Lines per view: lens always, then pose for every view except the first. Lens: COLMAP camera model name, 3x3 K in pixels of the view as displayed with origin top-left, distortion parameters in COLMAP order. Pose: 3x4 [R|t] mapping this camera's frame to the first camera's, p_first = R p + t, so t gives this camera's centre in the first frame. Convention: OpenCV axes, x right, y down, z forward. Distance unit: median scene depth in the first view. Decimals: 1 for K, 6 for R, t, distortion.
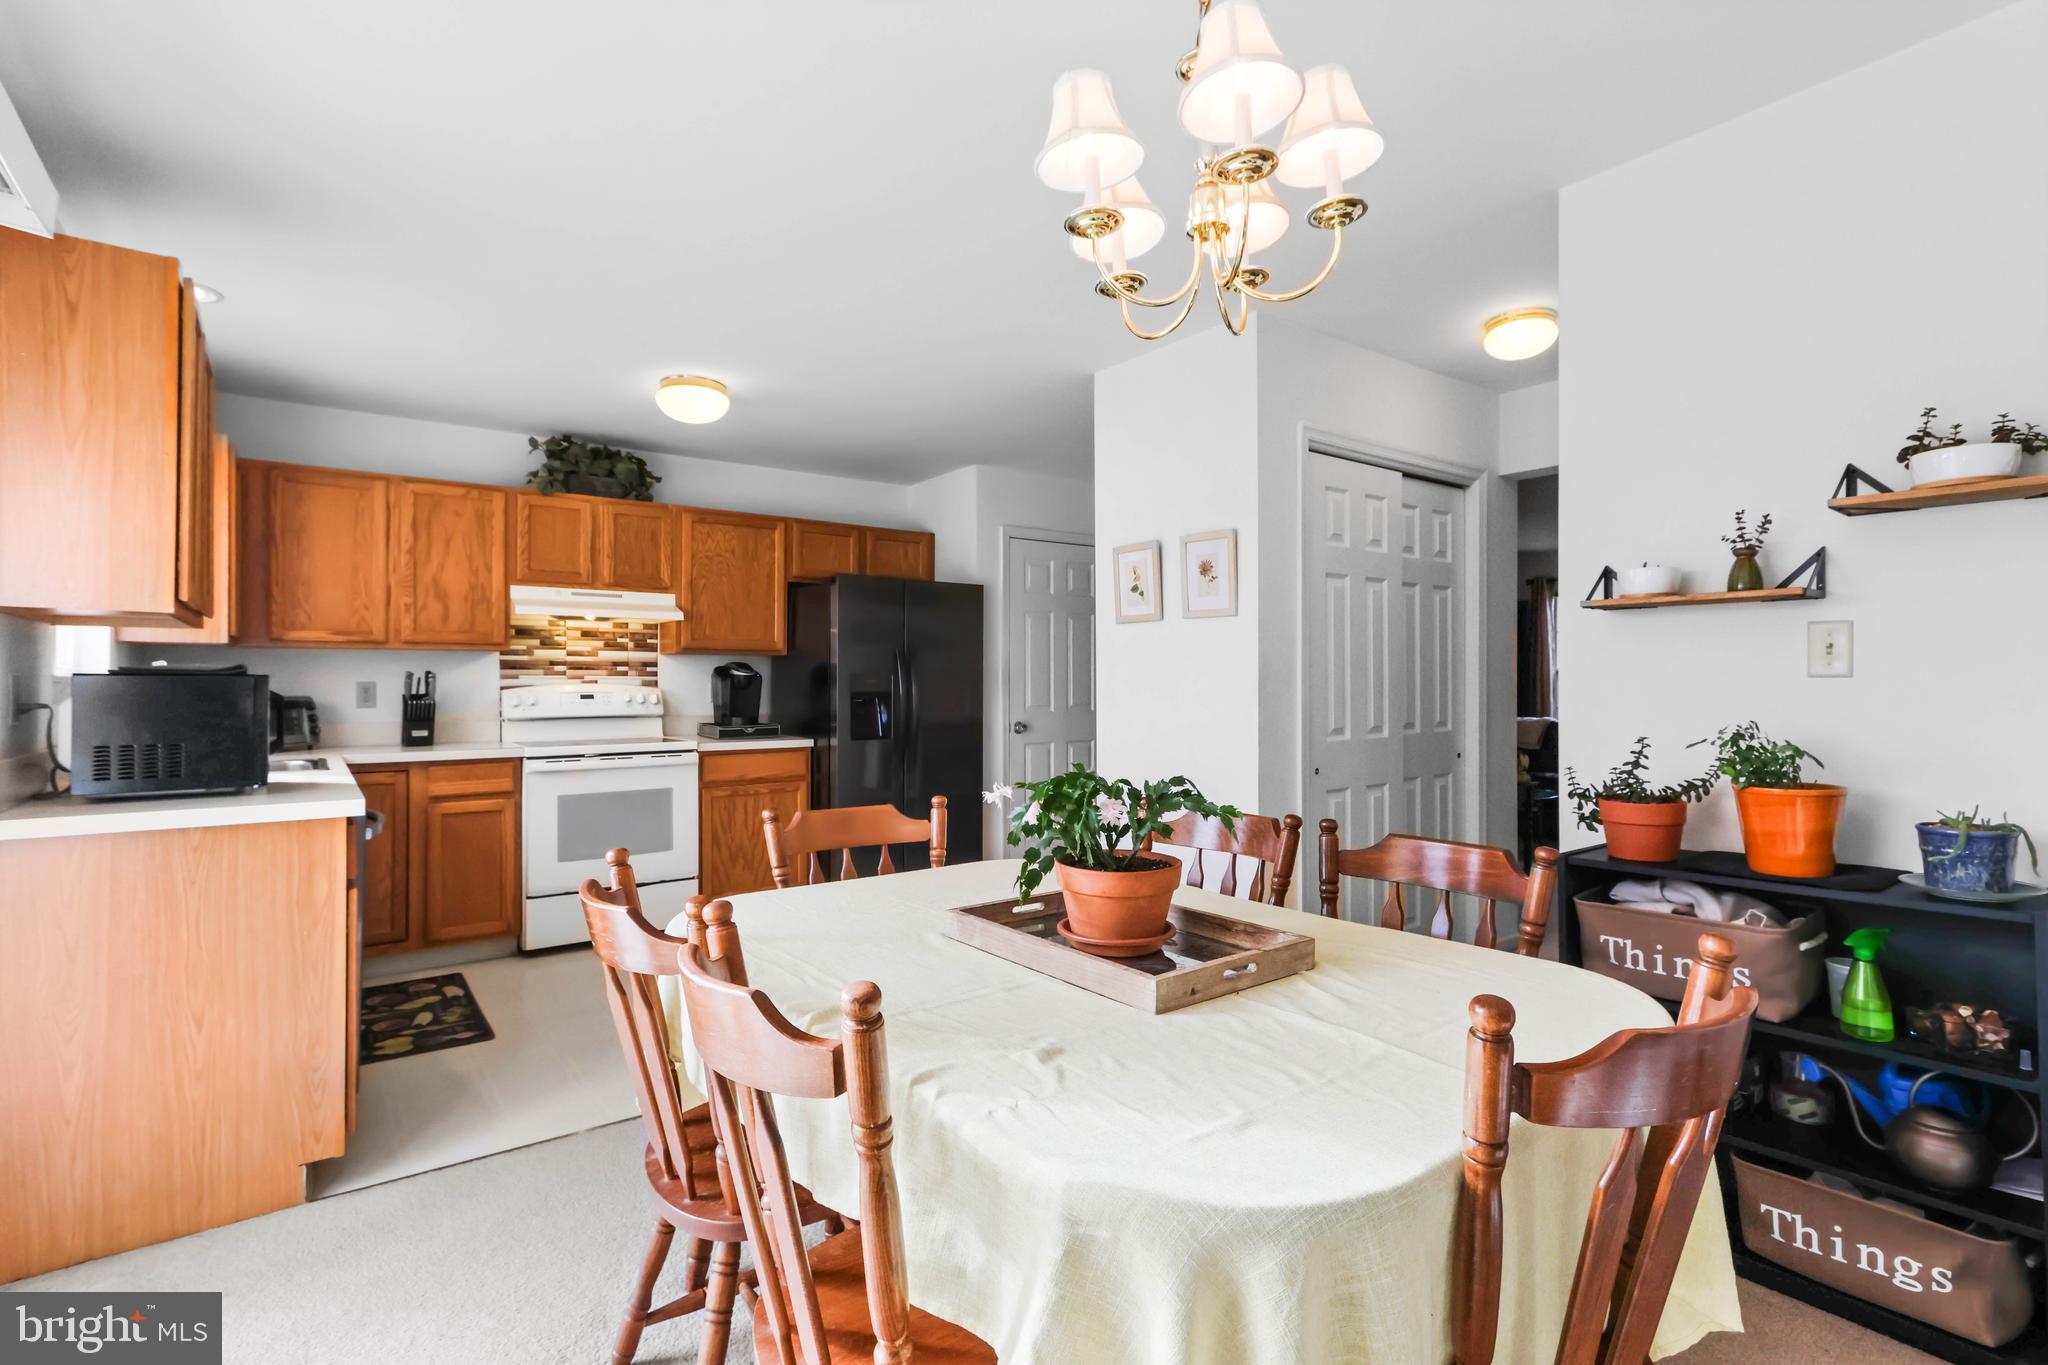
lens RADIAL K [[949.3, 0, 1015.3], [0, 949.3, 677.9], [0, 0, 1]] dist [0.000404, 0.003696]
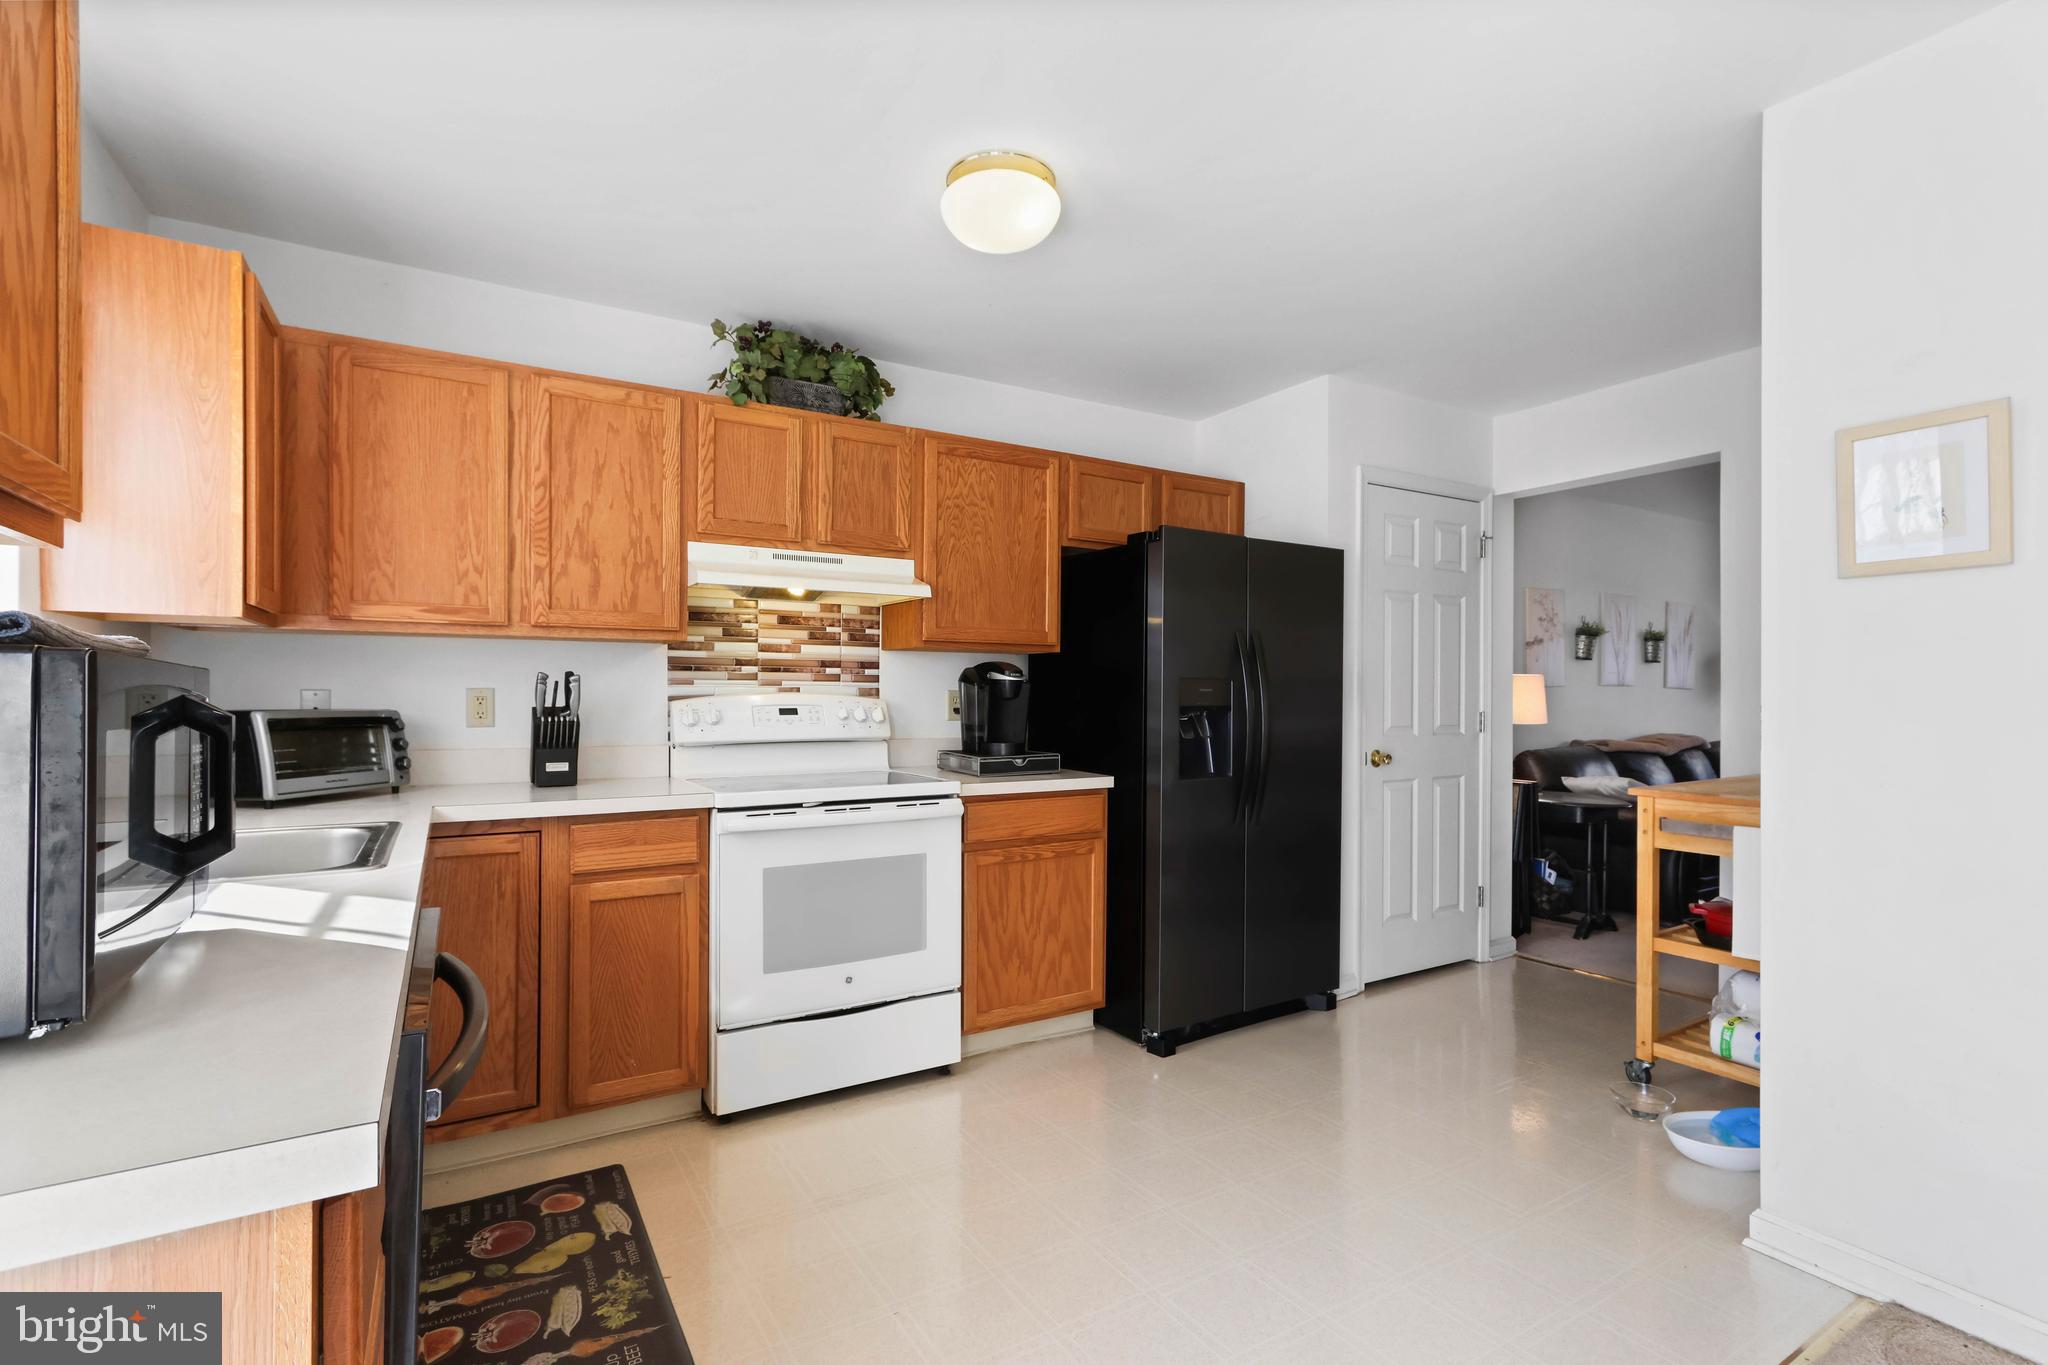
lens RADIAL K [[949.3, 0, 1023.3], [0, 949.3, 692.9], [0, 0, 1]] dist [0.000404, 0.003696]
pose [[0.995311, 0.004054, -0.096642, -0.232579], [-0.003680, 0.999985, 0.004046, 0.003363], [0.096657, -0.003672, 0.995311, 0.362576]]
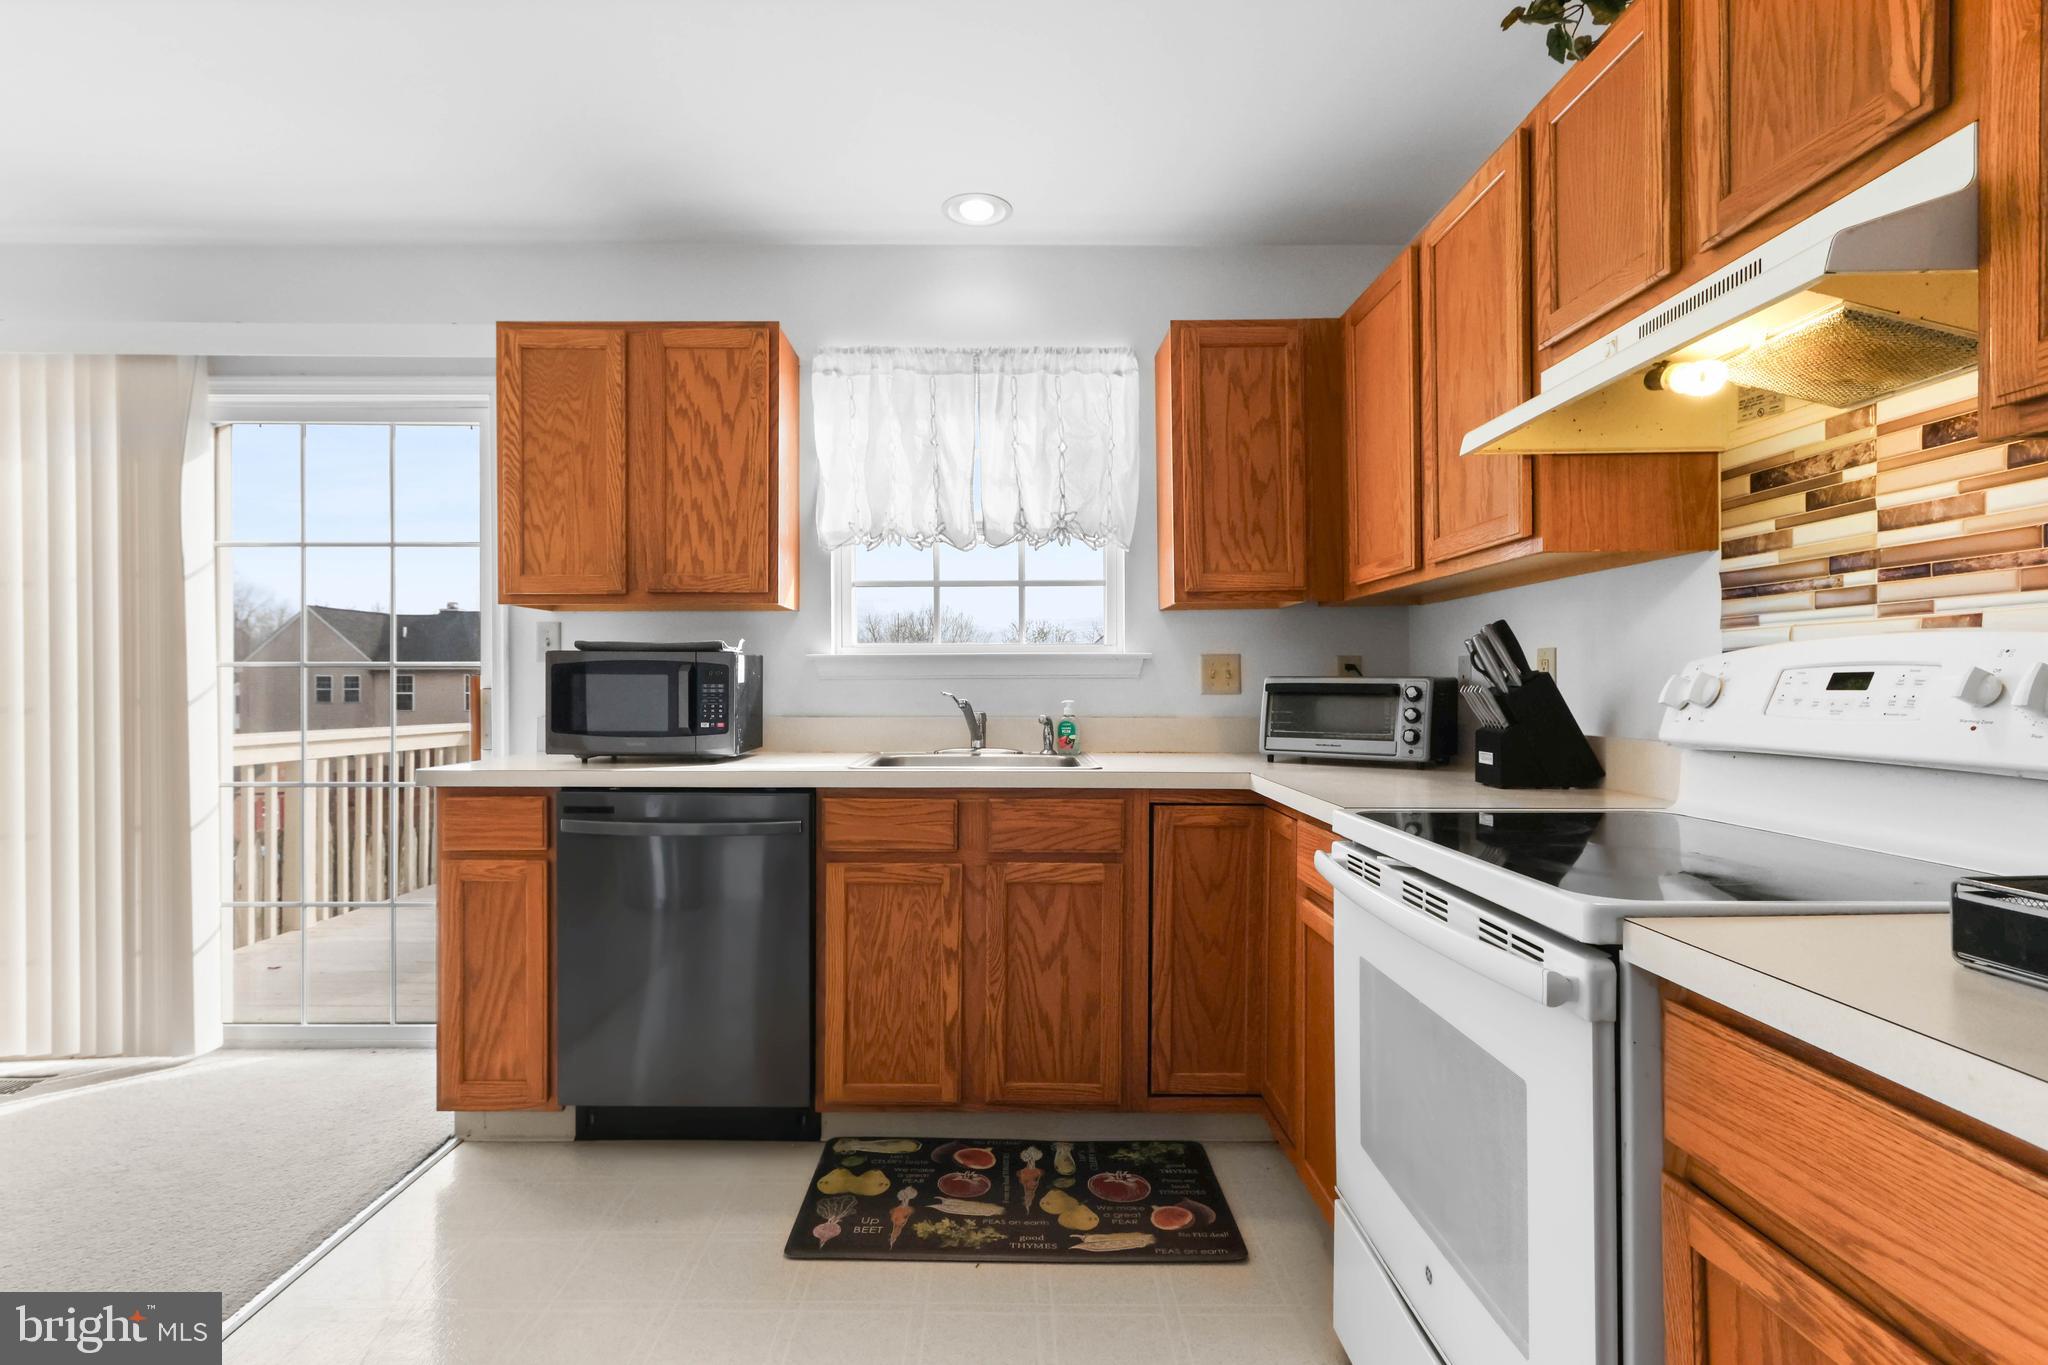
lens RADIAL K [[1004.8, 0, 1008.1], [0, 1004.8, 687.9], [0, 0, 1]] dist [-0.002255, 0.005072]
pose [[-0.598499, 0.008443, -0.801079, -0.096046], [0.011695, 0.999930, 0.001802, 0.019872], [0.801038, -0.008290, -0.598556, 1.044789]]
